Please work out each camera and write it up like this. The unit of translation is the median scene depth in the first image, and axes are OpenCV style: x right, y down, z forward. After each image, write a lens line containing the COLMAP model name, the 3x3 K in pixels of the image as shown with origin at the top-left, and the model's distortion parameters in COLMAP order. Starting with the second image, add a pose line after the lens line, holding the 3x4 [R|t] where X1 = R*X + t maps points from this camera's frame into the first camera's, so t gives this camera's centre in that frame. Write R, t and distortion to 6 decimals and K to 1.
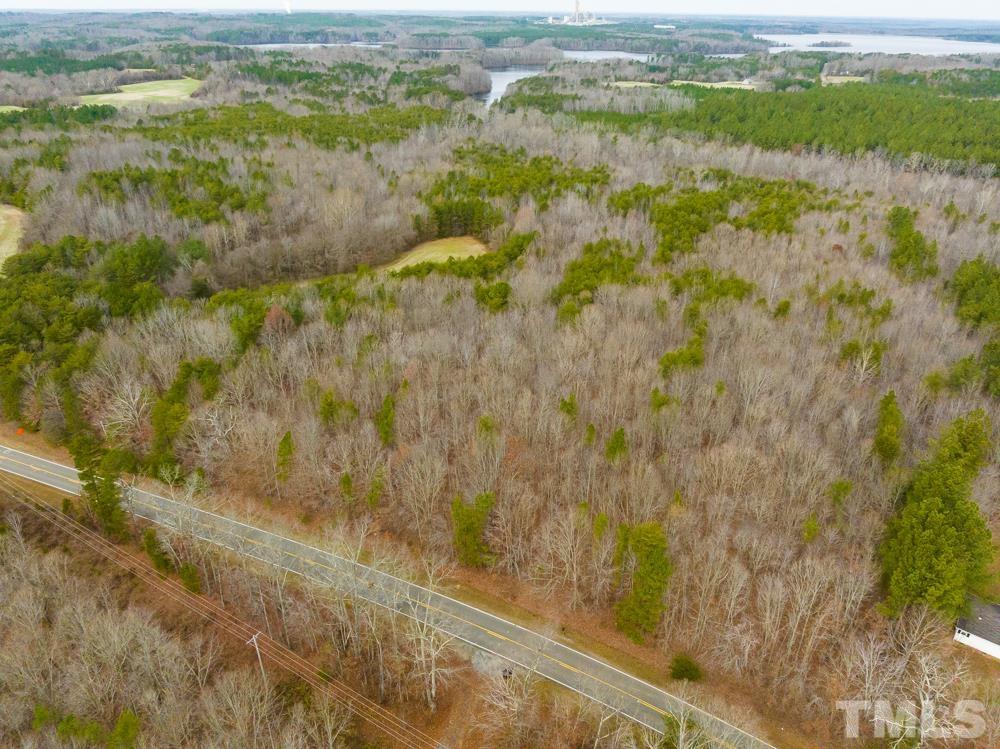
lens RADIAL K [[712.3, 0, 502.1], [0, 712.3, 370.4], [0, 0, 1]] dist [-0.035651, 0.019084]
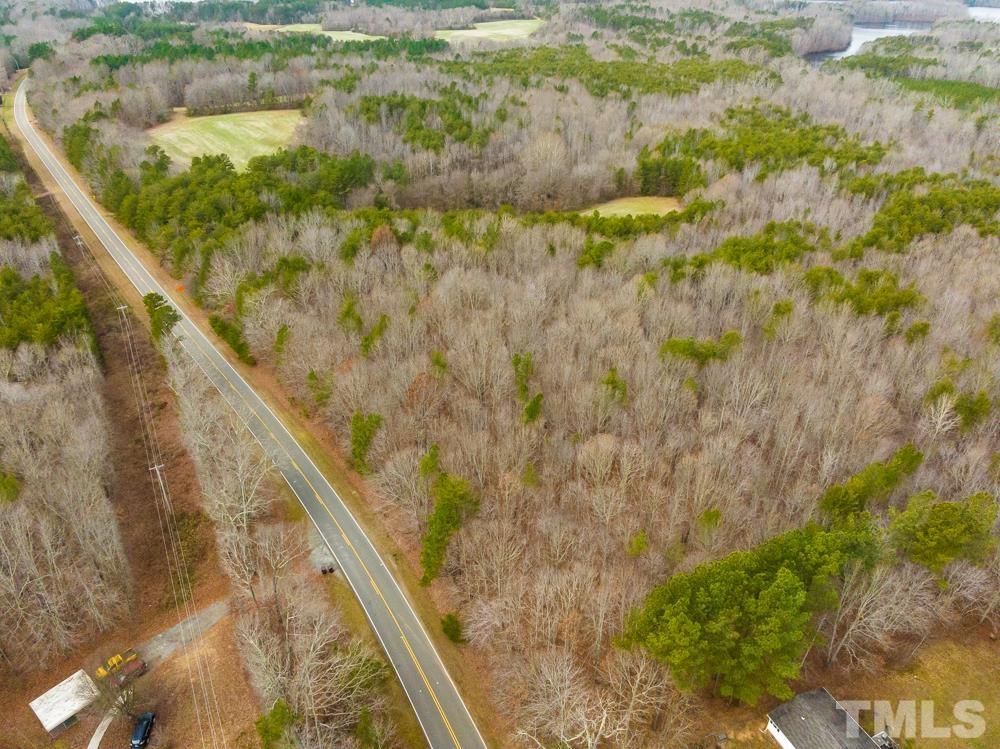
lens RADIAL K [[712.3, 0, 499.0], [0, 712.3, 377.8], [0, 0, 1]] dist [-0.035651, 0.019084]
pose [[0.878720, 0.244566, -0.409925, 0.189662], [-0.215533, 0.969532, 0.116415, -0.014928], [0.425906, -0.013944, 0.904660, 0.037326]]
